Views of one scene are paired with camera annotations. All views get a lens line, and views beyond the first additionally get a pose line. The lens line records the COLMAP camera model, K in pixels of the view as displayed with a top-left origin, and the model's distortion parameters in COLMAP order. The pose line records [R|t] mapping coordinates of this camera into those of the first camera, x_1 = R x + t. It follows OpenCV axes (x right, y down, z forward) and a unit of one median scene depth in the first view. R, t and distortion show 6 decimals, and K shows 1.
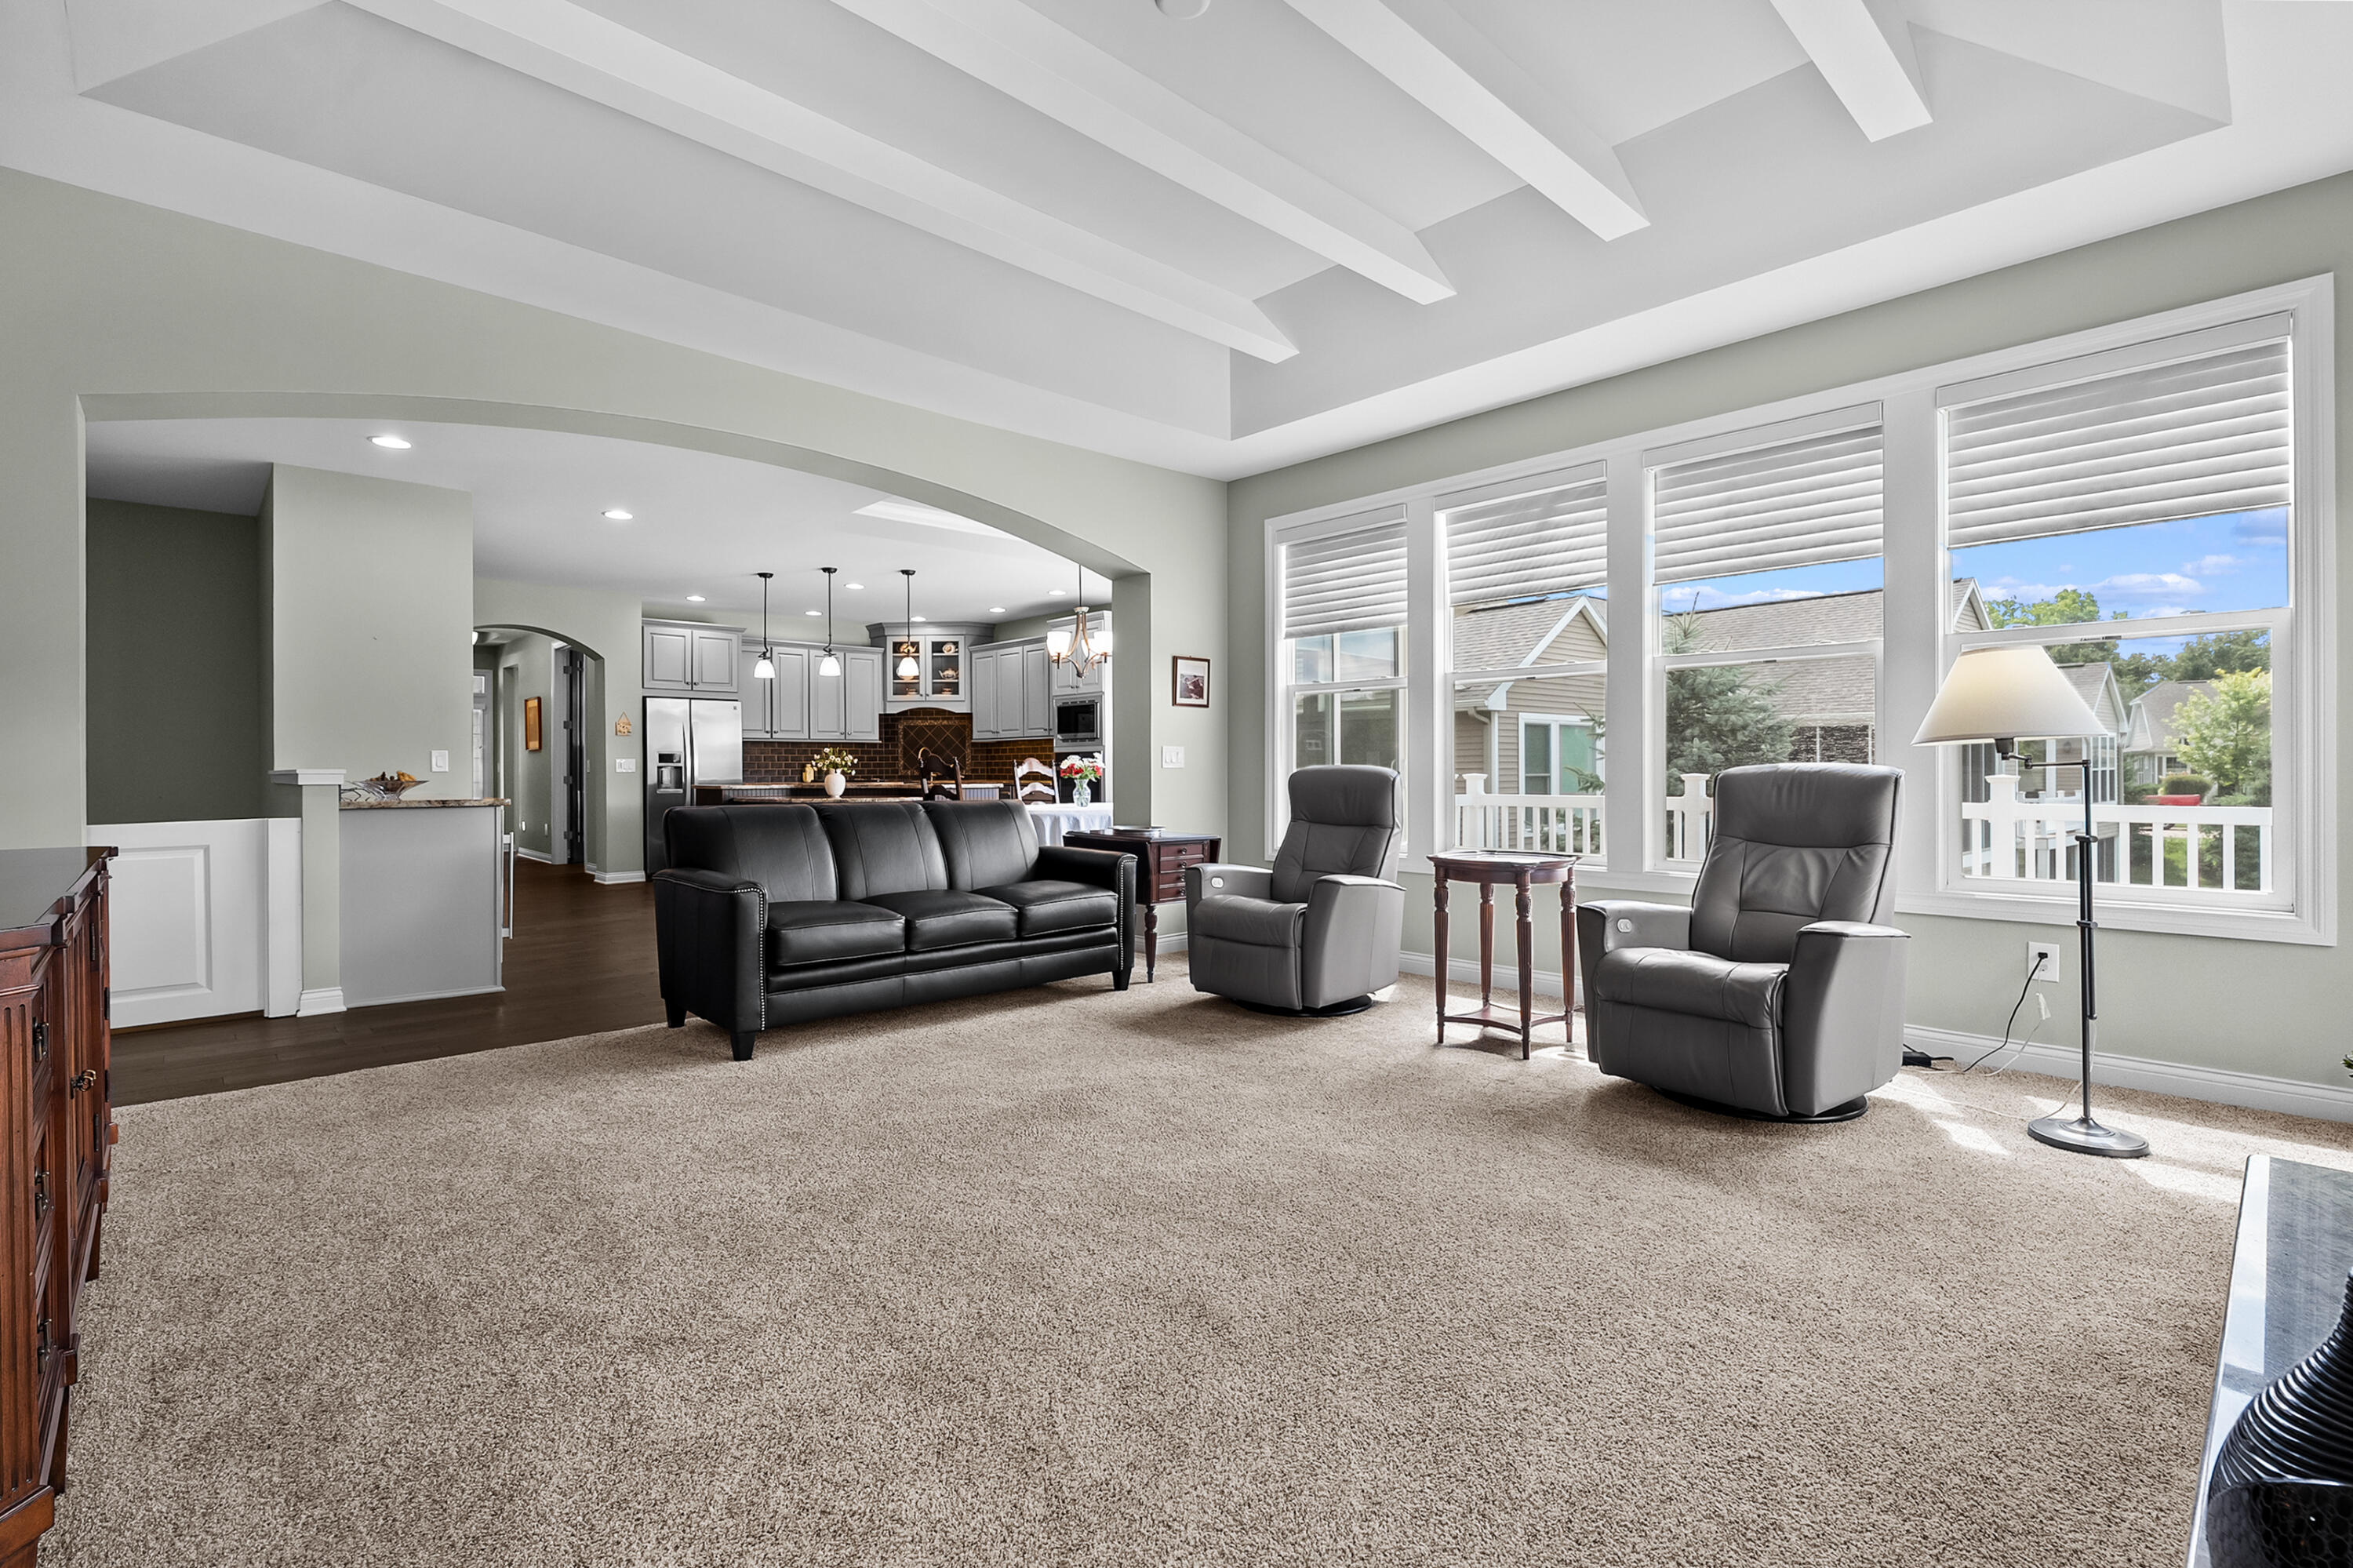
lens RADIAL K [[1064.8, 0, 1178.3], [0, 1064.8, 772.0], [0, 0, 1]] dist [-0.000857, 0.000016]
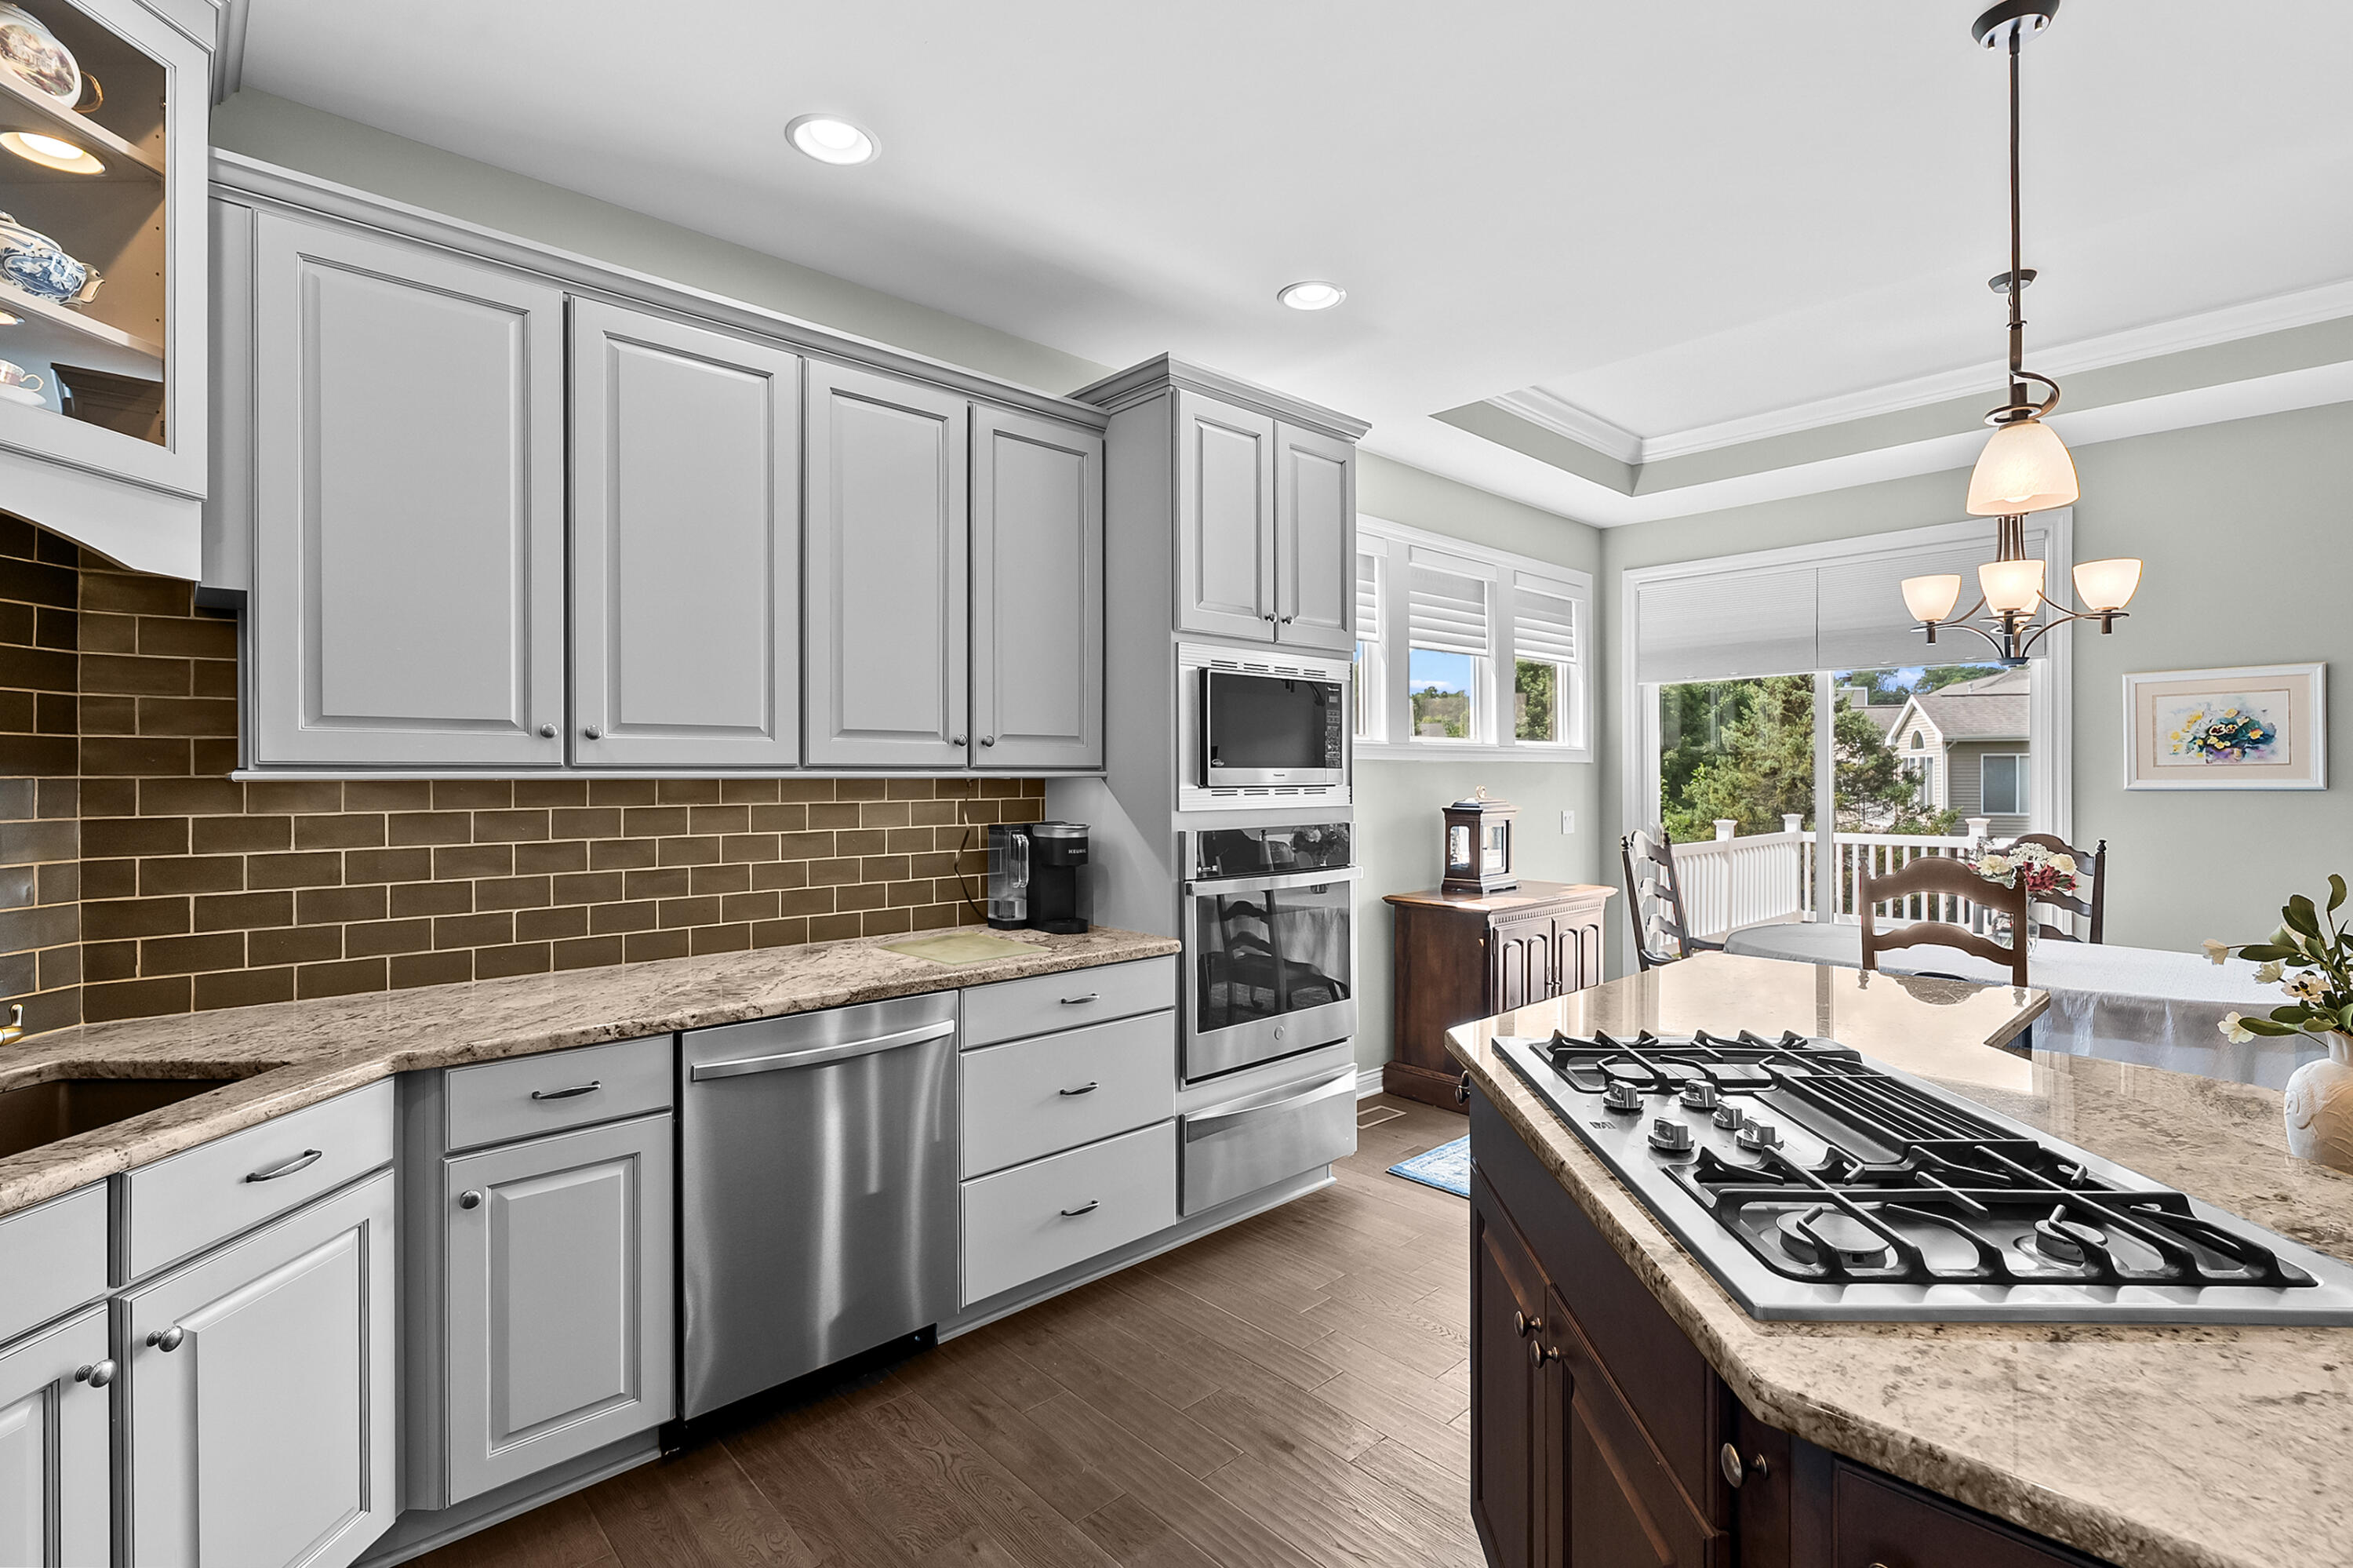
lens RADIAL K [[1080.6, 0, 1200.5], [0, 1080.6, 774.1], [0, 0, 1]] dist [-0.001660, 0.000206]
pose [[0.001134, 0.006627, 0.999977, -0.348154], [0.006404, 0.999957, -0.006634, -0.027464], [-0.999979, 0.006411, 0.001091, 0.863504]]
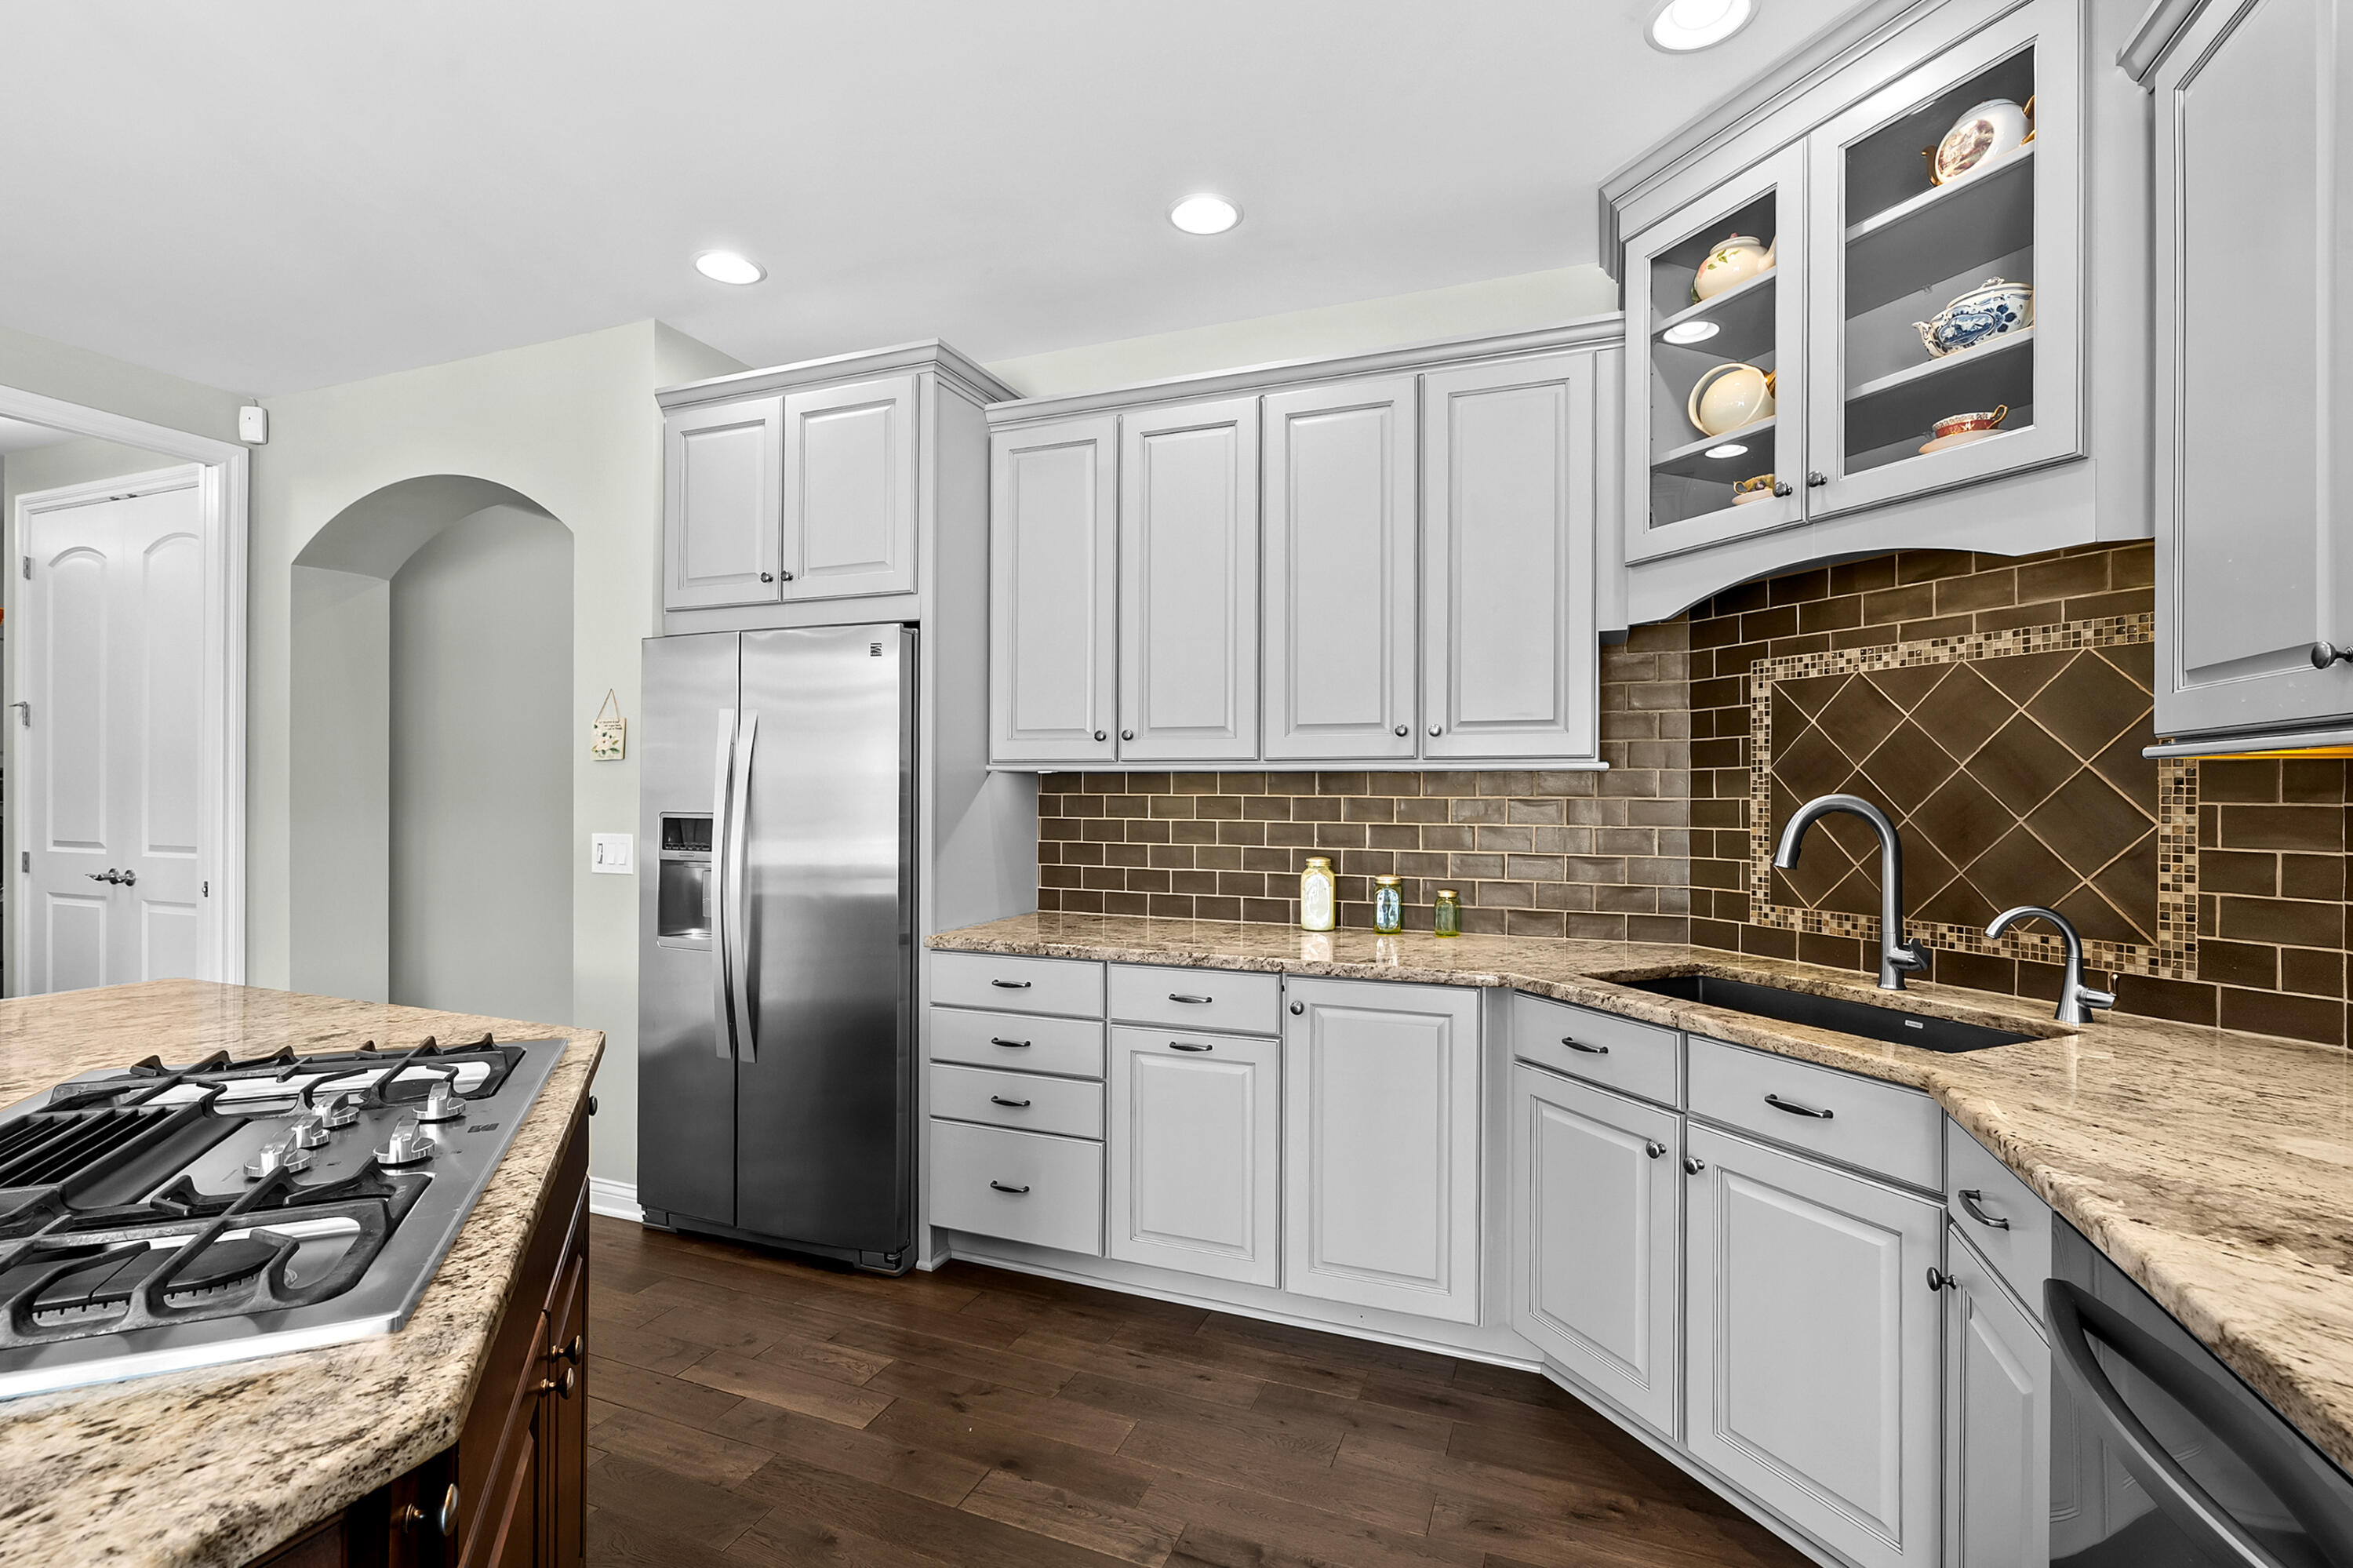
lens RADIAL K [[1066.4, 0, 1163.2], [0, 1066.4, 785.7], [0, 0, 1]] dist [-0.002197, -0.000178]
pose [[0.415113, 0.005329, -0.909754, -0.126216], [-0.011942, 0.999929, 0.000408, -0.023708], [0.909692, 0.010695, 0.415147, 0.838217]]
